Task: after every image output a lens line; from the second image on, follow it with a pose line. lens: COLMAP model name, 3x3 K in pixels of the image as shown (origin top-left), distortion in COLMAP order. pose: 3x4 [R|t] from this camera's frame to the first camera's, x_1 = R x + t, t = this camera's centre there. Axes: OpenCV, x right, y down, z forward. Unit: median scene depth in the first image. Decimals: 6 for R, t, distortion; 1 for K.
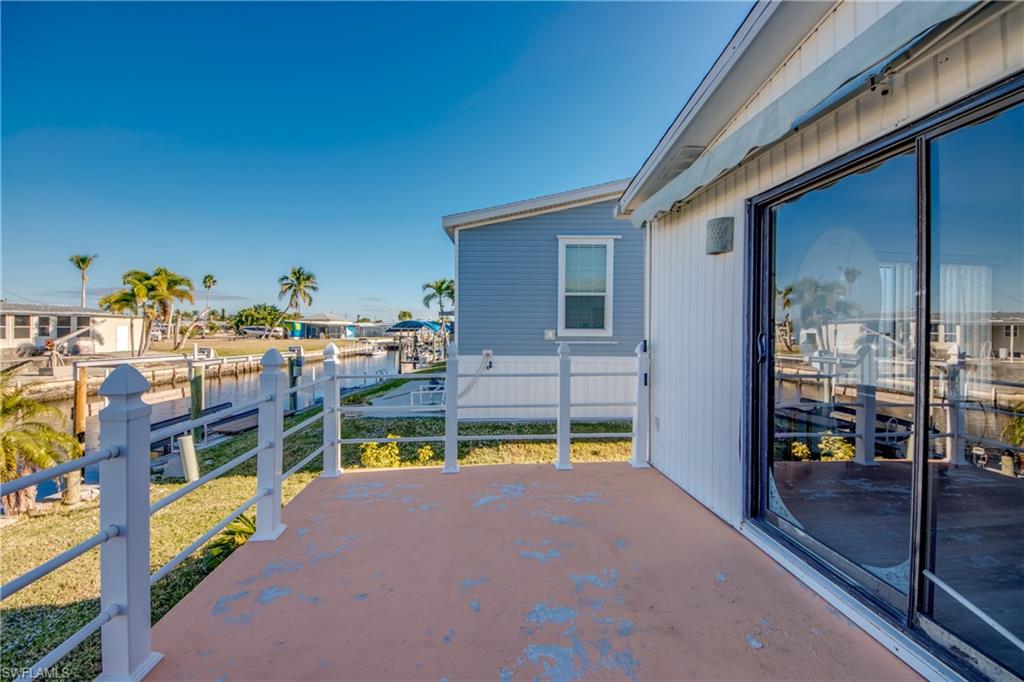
lens RADIAL K [[394.3, 0, 500.5], [0, 394.3, 340.8], [0, 0, 1]] dist [0.039374, -0.022434]
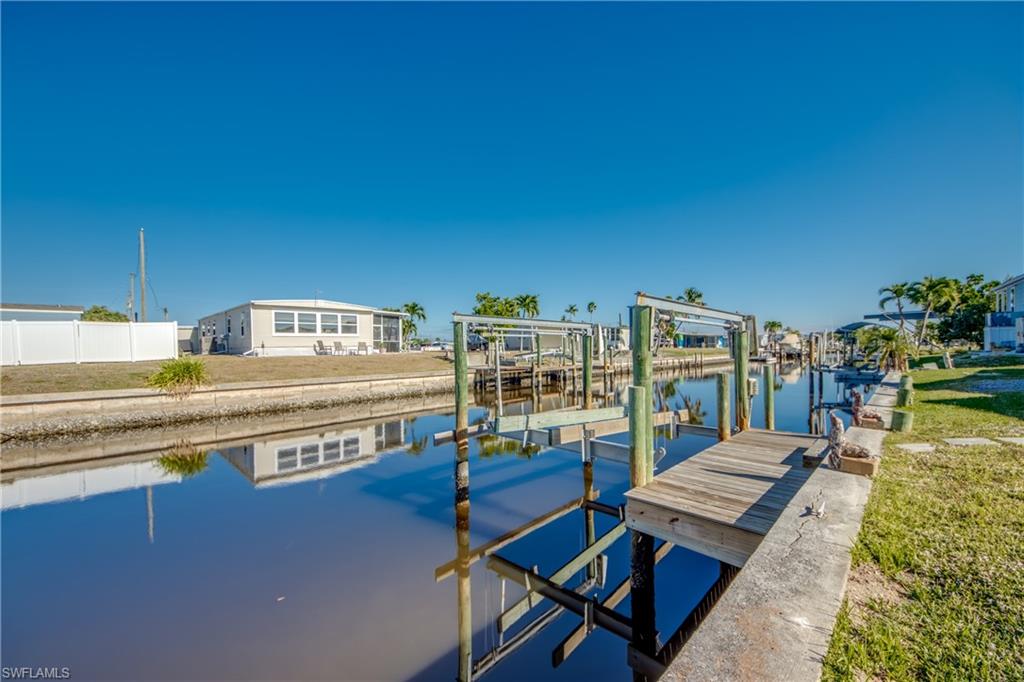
lens RADIAL K [[401.4, 0, 506.1], [0, 401.4, 345.0], [0, 0, 1]] dist [0.022918, -0.000174]
pose [[0.761530, -0.012595, -0.648007, -0.297256], [-0.009477, 0.999488, -0.030563, 0.071405], [0.648060, 0.029416, 0.761021, -0.659607]]
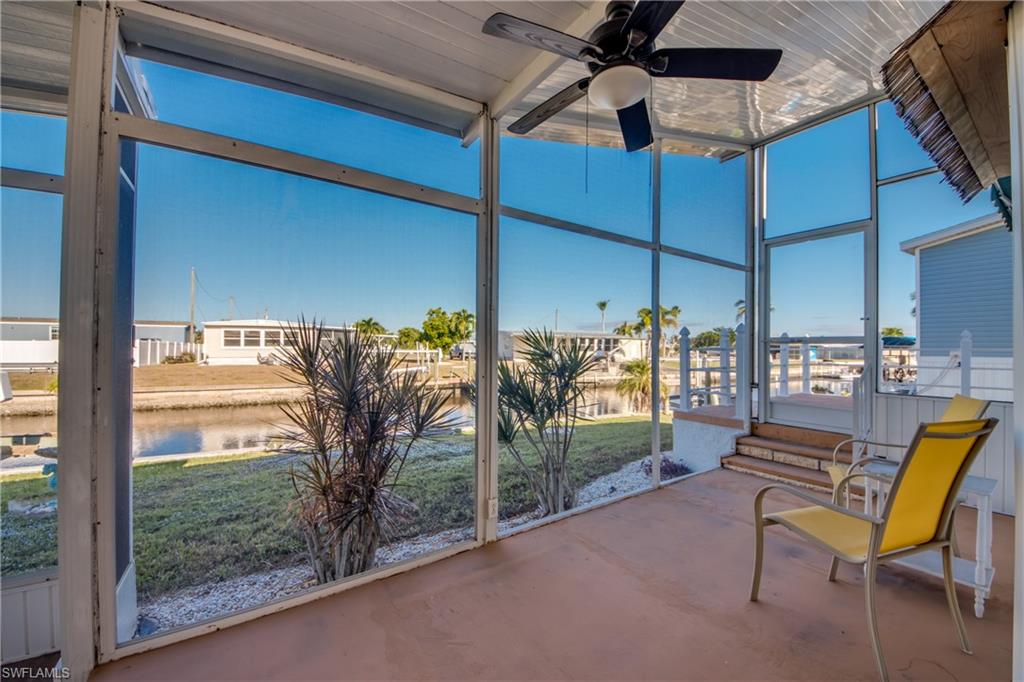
lens RADIAL K [[381.6, 0, 509.3], [0, 381.6, 344.8], [0, 0, 1]] dist [0.023339, -0.018852]
pose [[0.516808, -0.007291, -0.856071, 0.071490], [-0.032328, 0.999084, -0.028026, 0.022966], [0.855491, 0.042159, 0.516099, -0.190391]]
